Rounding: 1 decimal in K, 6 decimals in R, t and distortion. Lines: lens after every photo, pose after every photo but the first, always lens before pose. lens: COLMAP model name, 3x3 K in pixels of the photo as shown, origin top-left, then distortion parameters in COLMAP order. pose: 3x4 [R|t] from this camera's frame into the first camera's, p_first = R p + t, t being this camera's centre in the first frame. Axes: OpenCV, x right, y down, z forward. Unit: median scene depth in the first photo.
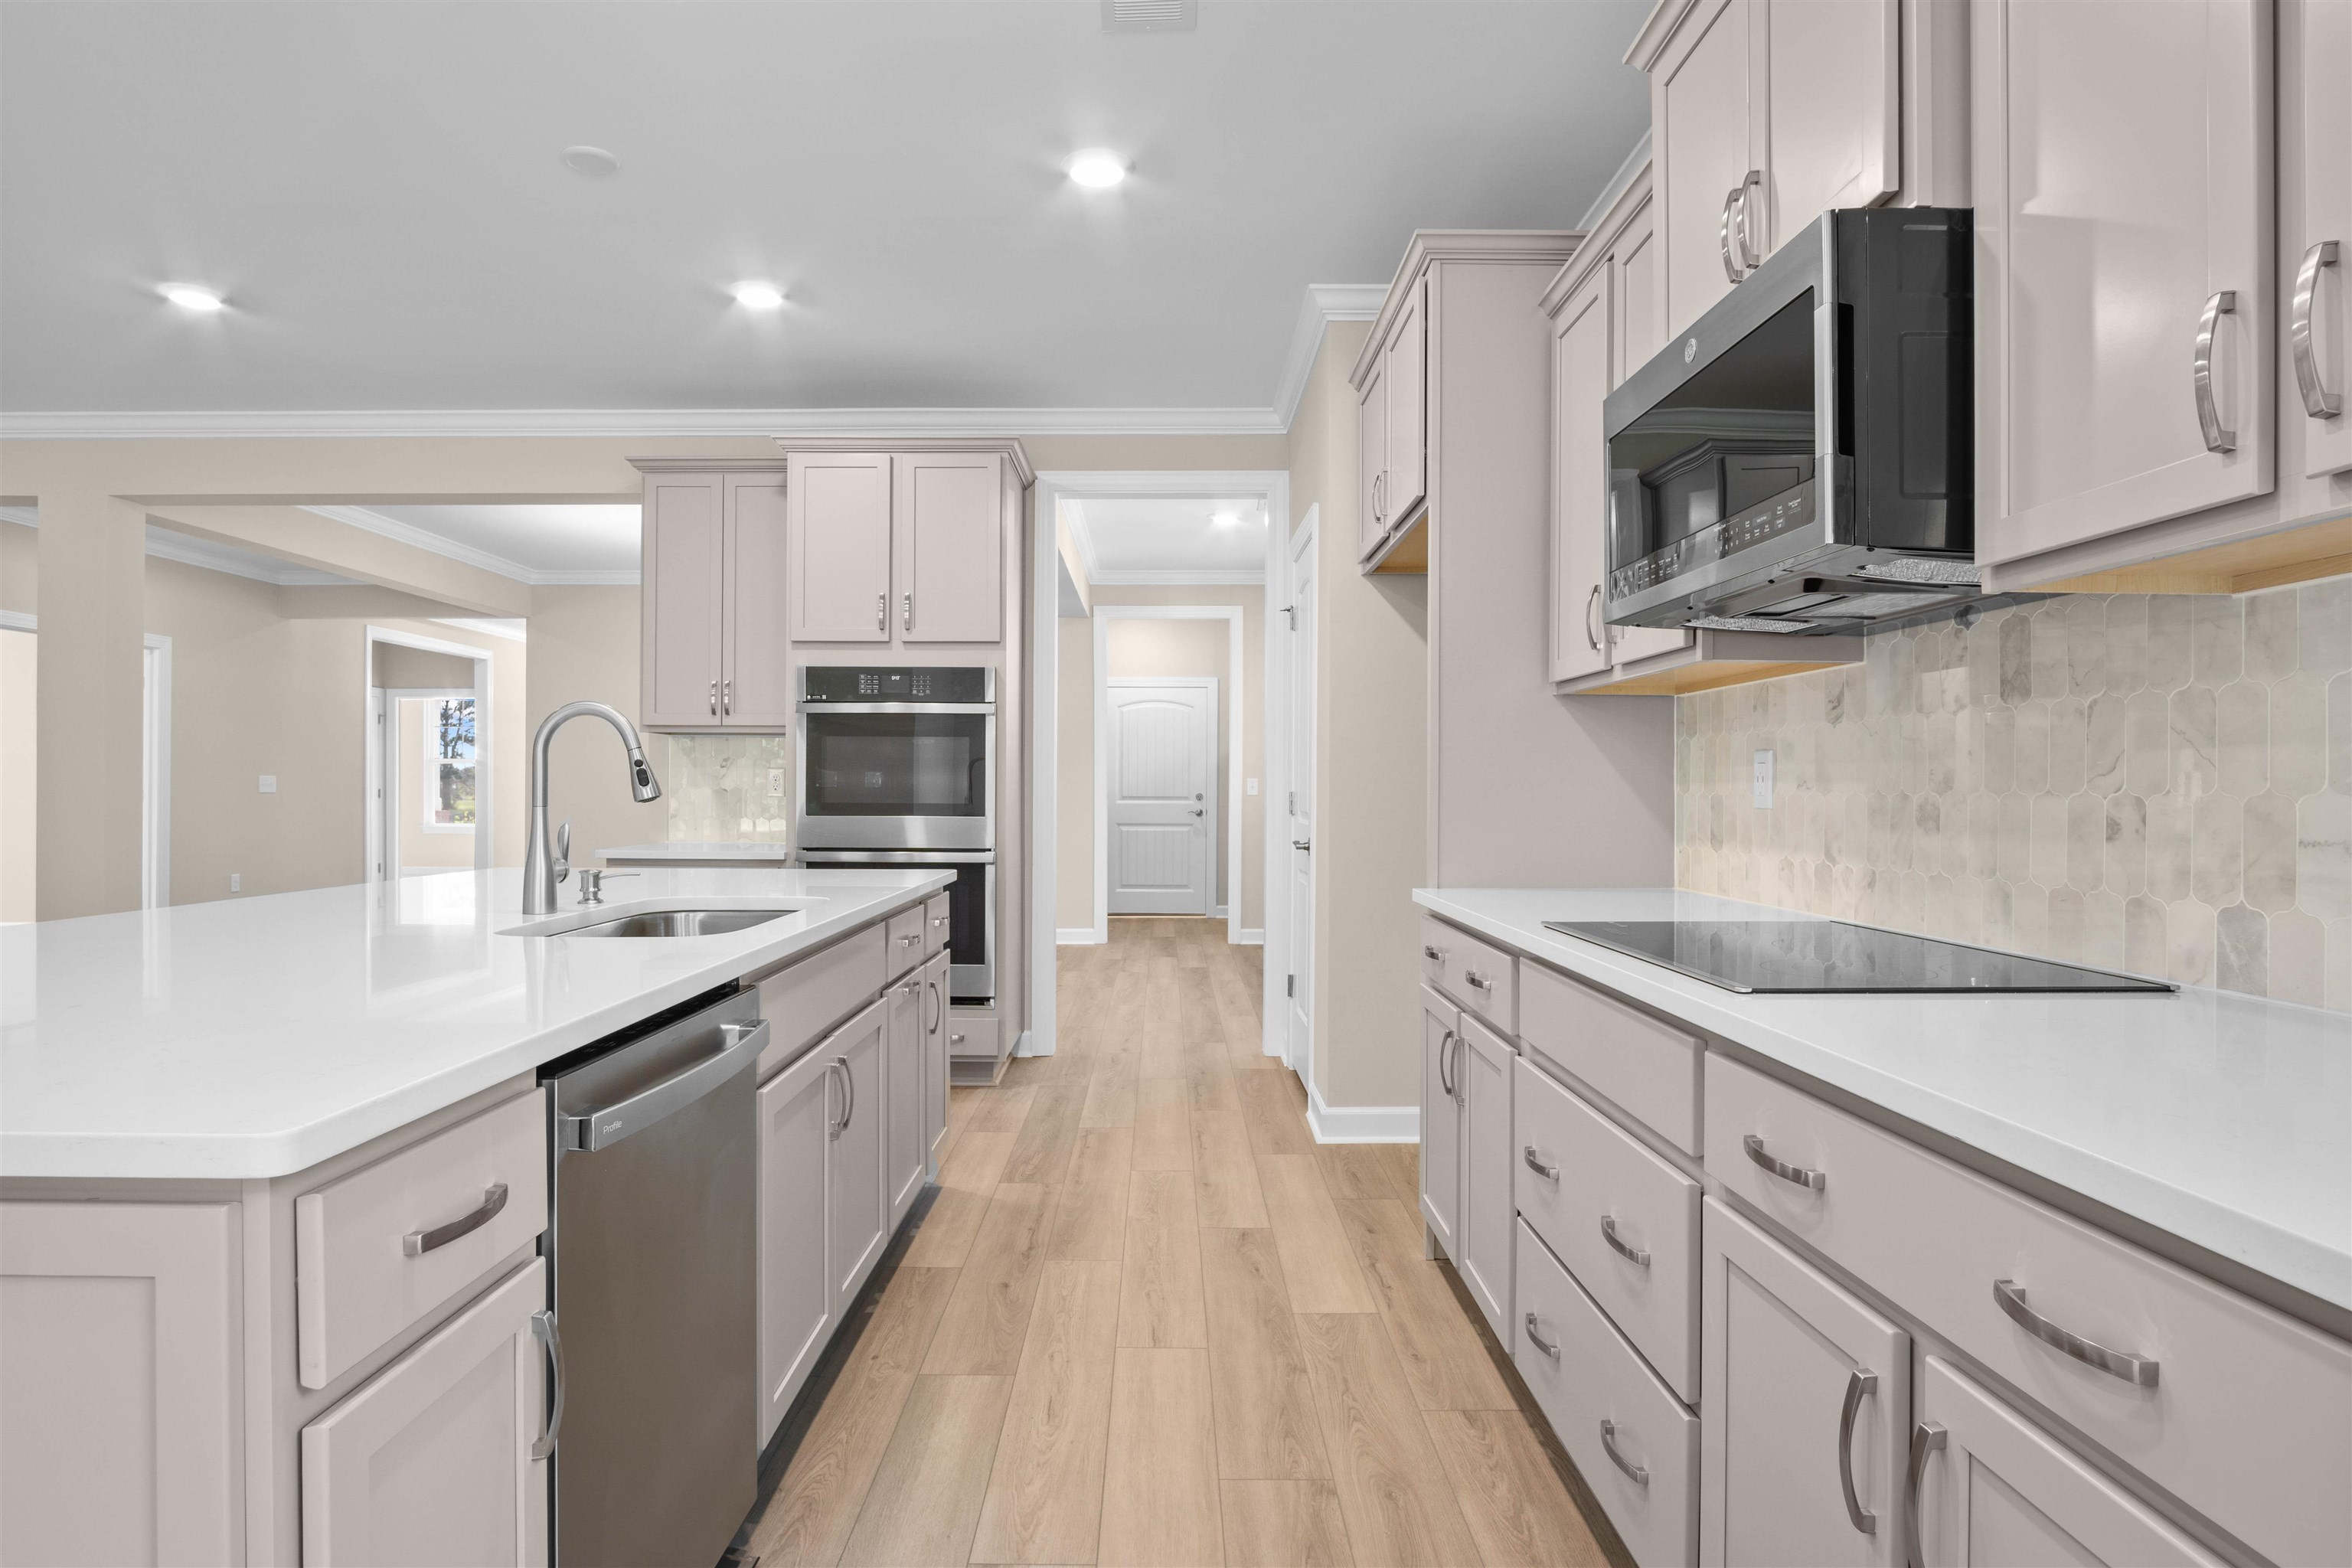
lens RADIAL K [[1282.0, 0, 1168.4], [0, 1282.0, 789.0], [0, 0, 1]] dist [-0.030227, -0.000475]
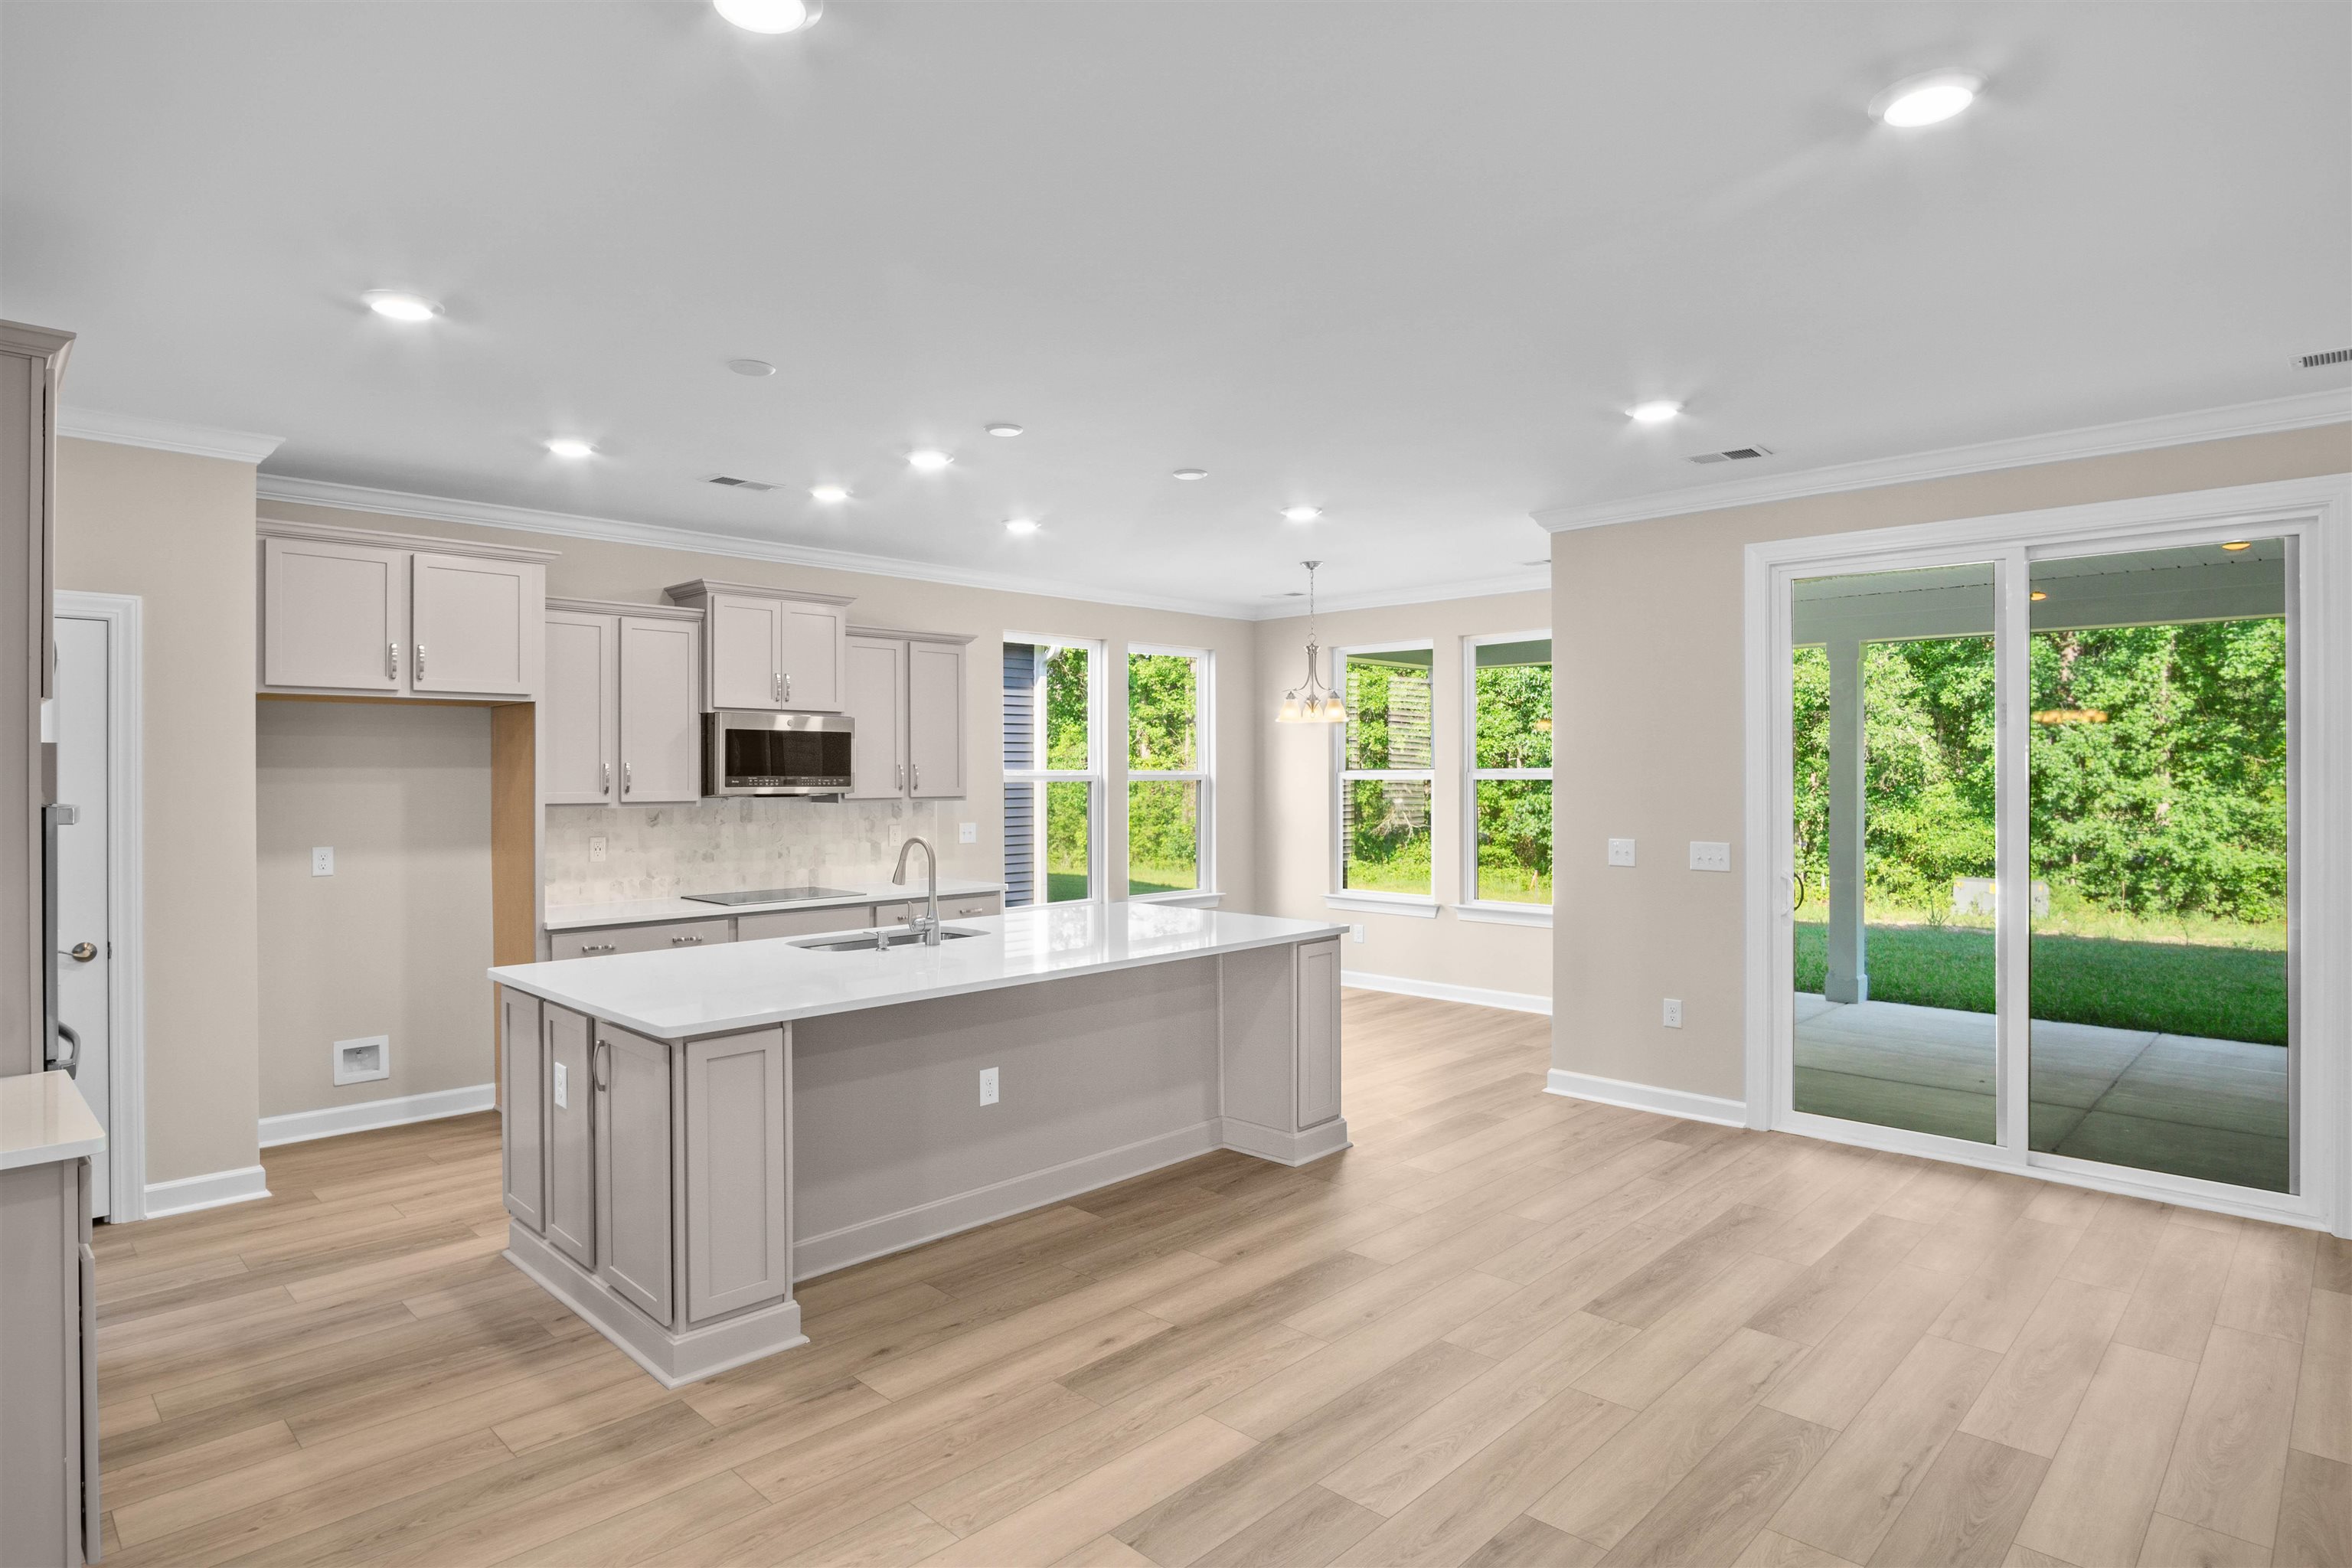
lens RADIAL K [[1279.0, 0, 1171.1], [0, 1279.0, 751.9], [0, 0, 1]] dist [-0.030523, -0.000108]
pose [[-0.713237, 0.009574, 0.700858, -1.394463], [-0.000566, 0.999899, -0.014235, -0.111930], [-0.700923, -0.010550, -0.713159, 1.407219]]
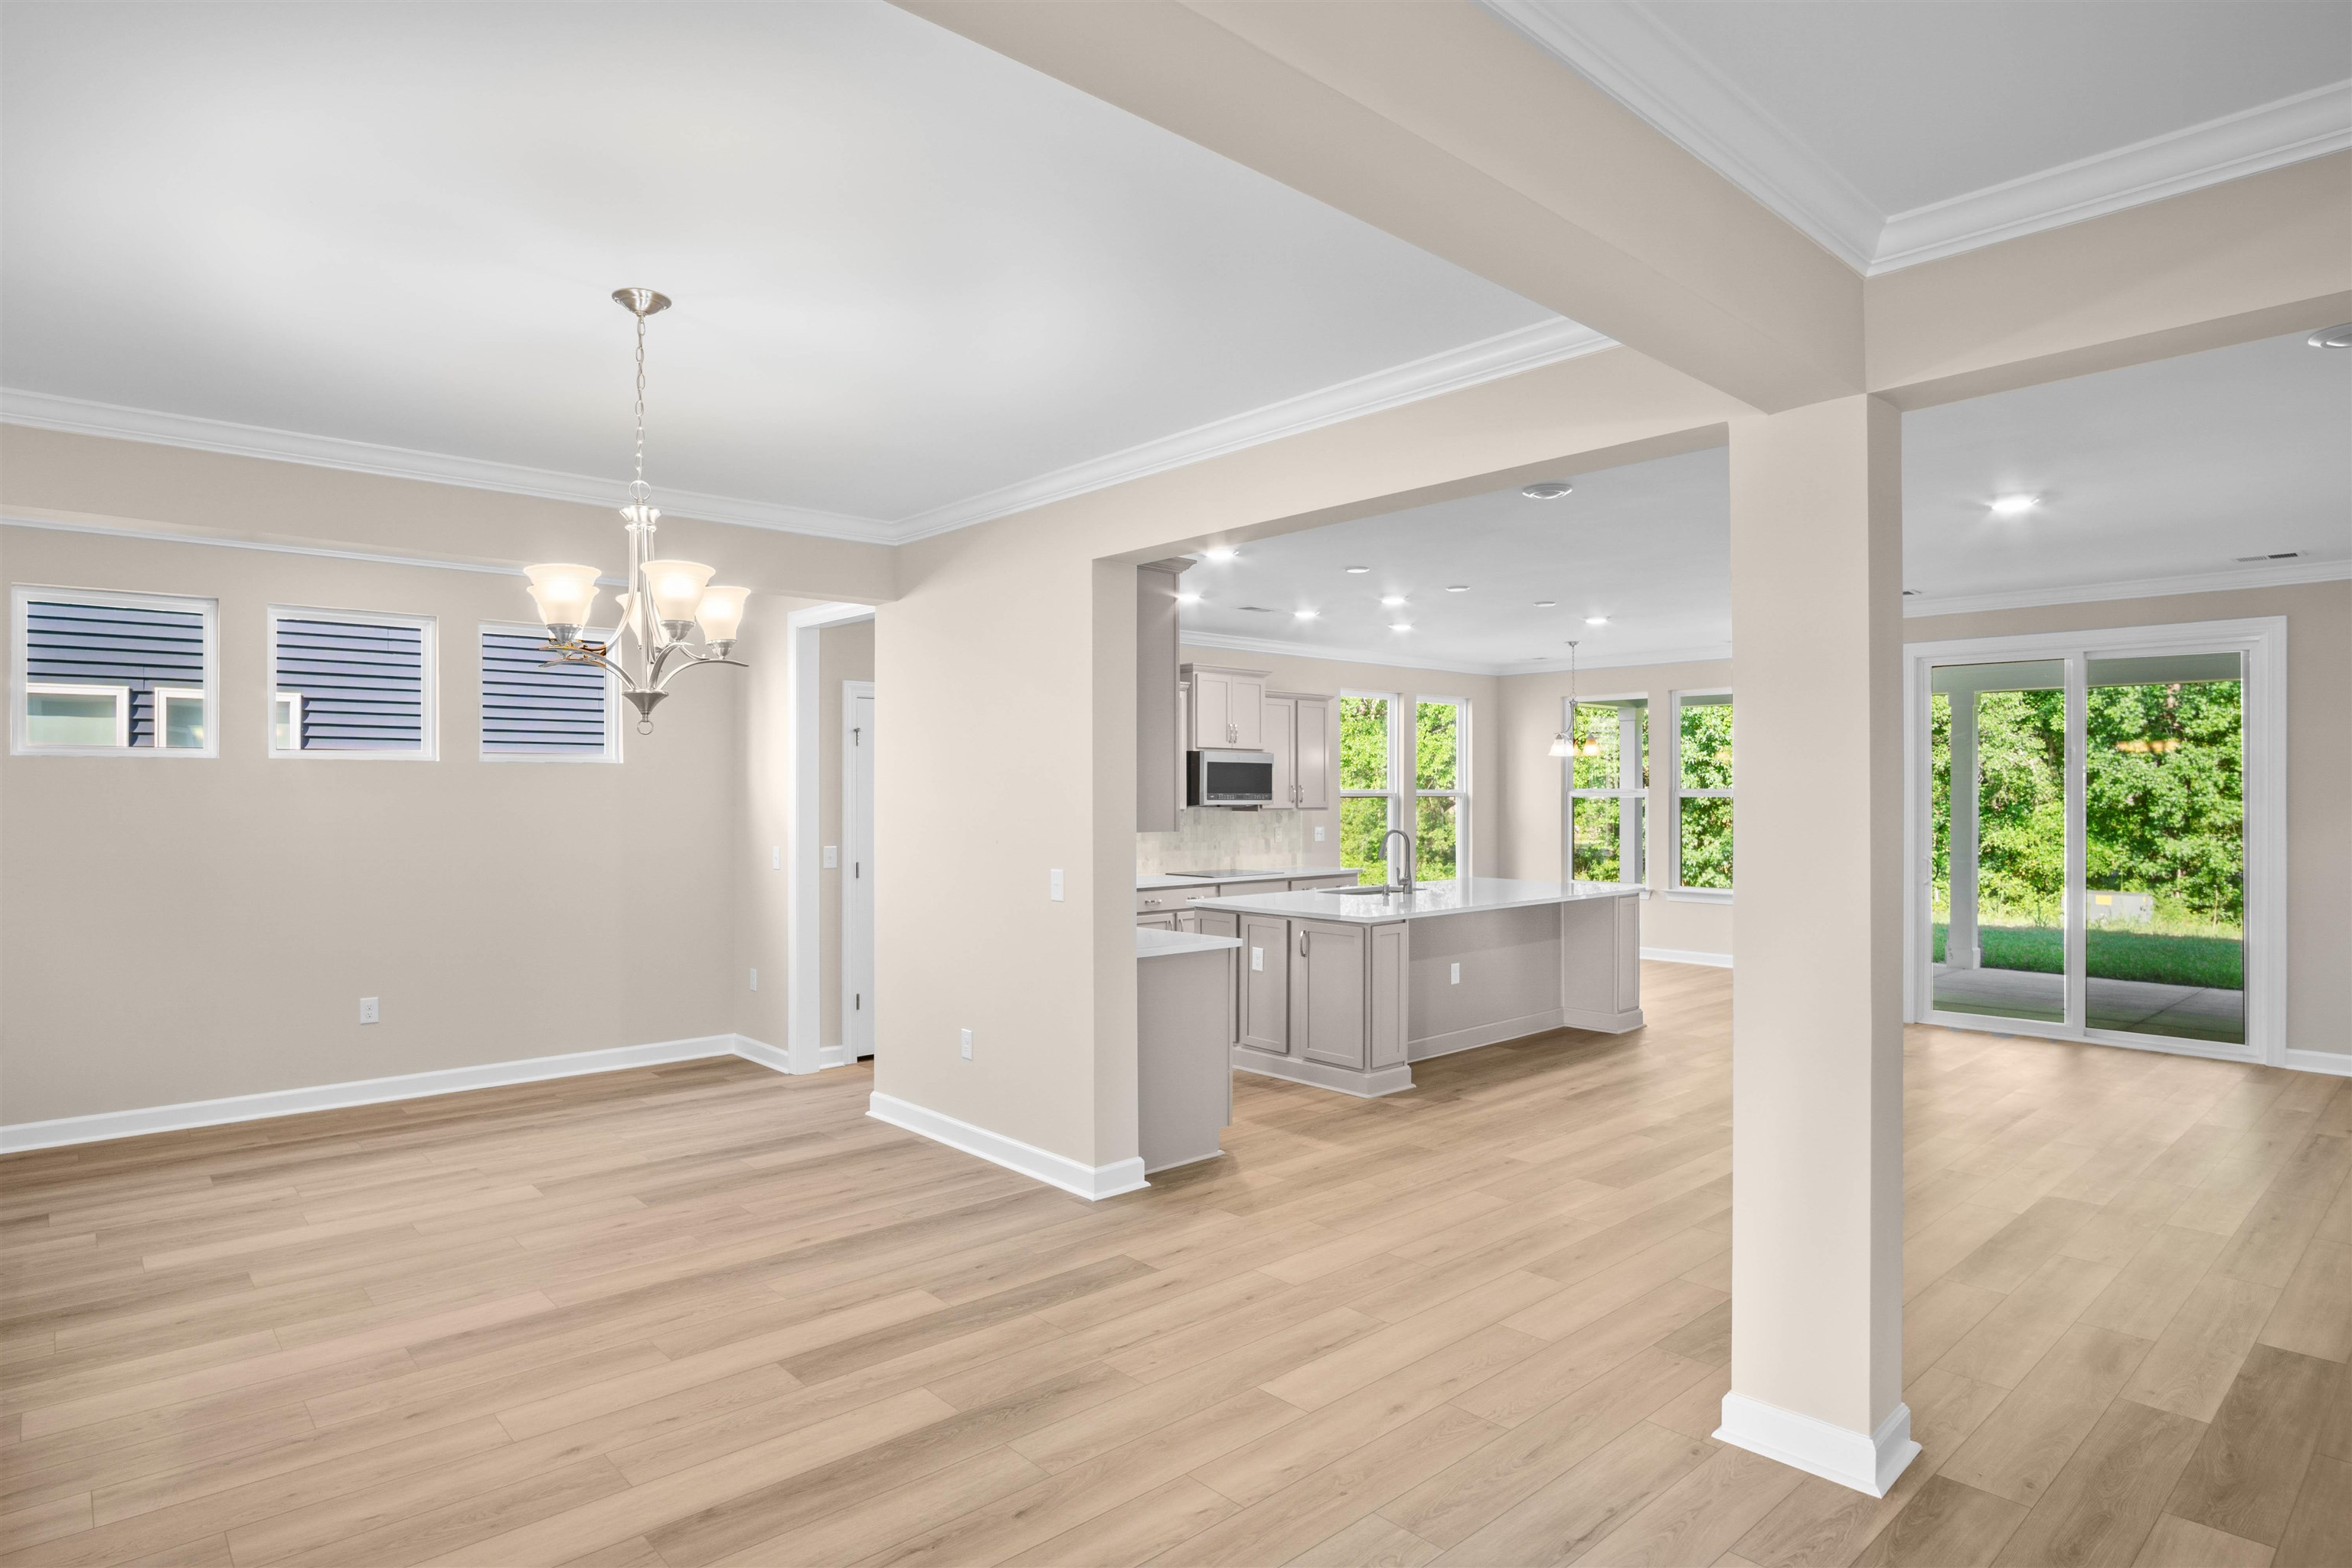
lens RADIAL K [[1282.0, 0, 1168.4], [0, 1282.0, 789.0], [0, 0, 1]] dist [-0.030227, -0.000475]
pose [[-0.664081, -0.001305, 0.747659, -1.666657], [-0.001918, 0.999998, 0.000041, -0.111334], [-0.747658, -0.001407, -0.664083, 2.387083]]
